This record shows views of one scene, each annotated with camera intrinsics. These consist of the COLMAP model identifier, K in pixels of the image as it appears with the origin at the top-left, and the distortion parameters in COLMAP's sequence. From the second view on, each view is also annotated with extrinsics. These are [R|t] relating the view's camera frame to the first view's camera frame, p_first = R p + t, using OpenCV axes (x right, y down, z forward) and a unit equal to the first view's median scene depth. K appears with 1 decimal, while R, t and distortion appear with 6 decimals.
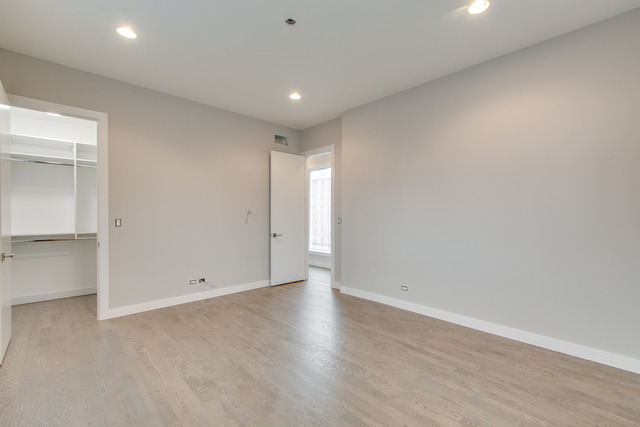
lens RADIAL K [[284.7, 0, 319.0], [0, 284.7, 211.4], [0, 0, 1]] dist [0.023120, -0.000823]
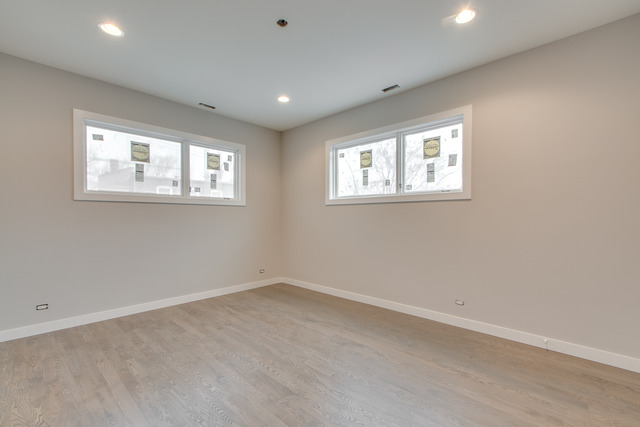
lens RADIAL K [[284.7, 0, 319.1], [0, 284.7, 216.5], [0, 0, 1]] dist [0.023120, -0.000823]
pose [[-0.998768, -0.000553, -0.049618, -0.181929], [-0.000419, 0.999996, -0.002702, 0.011608], [0.049619, -0.002677, -0.998765, 2.064180]]
